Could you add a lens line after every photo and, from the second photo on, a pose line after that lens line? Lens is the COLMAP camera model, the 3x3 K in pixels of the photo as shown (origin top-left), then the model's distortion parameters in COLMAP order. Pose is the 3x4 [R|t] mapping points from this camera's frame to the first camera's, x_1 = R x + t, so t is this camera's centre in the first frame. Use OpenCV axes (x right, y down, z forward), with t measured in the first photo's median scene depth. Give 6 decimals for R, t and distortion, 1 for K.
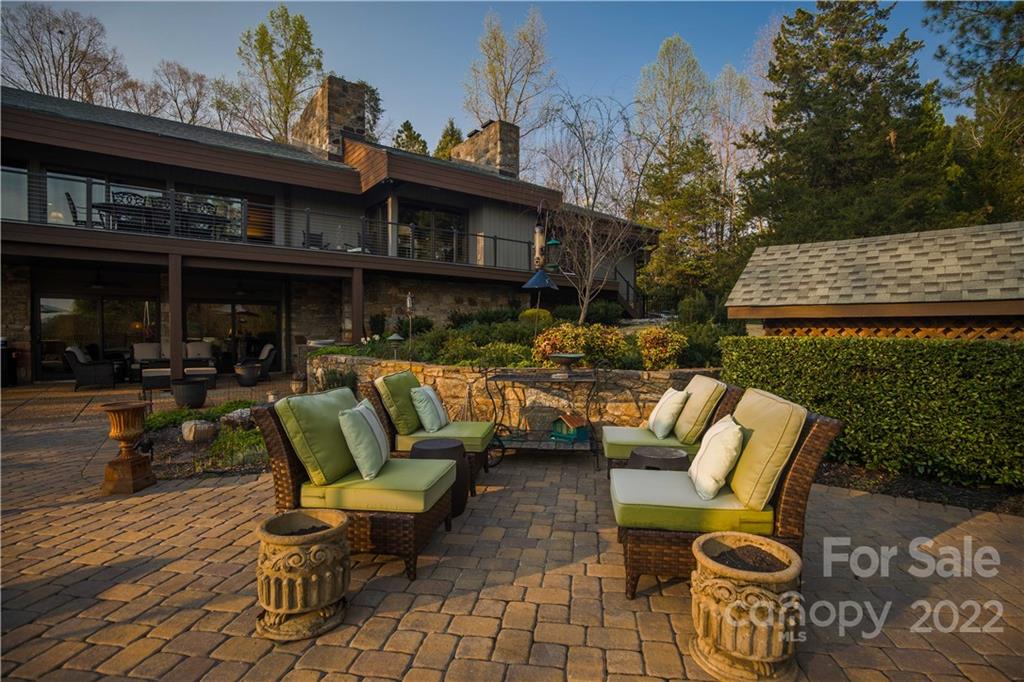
lens RADIAL K [[481.1, 0, 504.8], [0, 481.1, 347.4], [0, 0, 1]] dist [-0.025209, 0.000145]
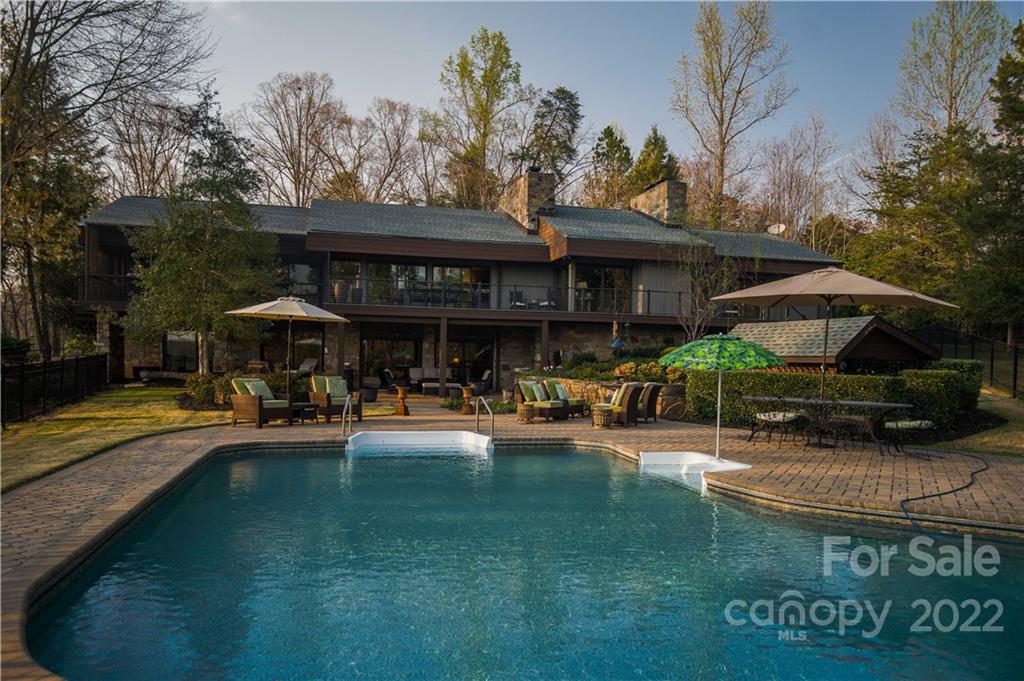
lens RADIAL K [[681.6, 0, 512.2], [0, 681.6, 346.6], [0, 0, 1]] dist [-0.001107, -0.000488]
pose [[0.935772, 0.007348, -0.352529, 0.269447], [-0.025107, 0.998634, -0.045831, 0.012742], [0.351710, 0.051738, 0.934678, -0.792169]]
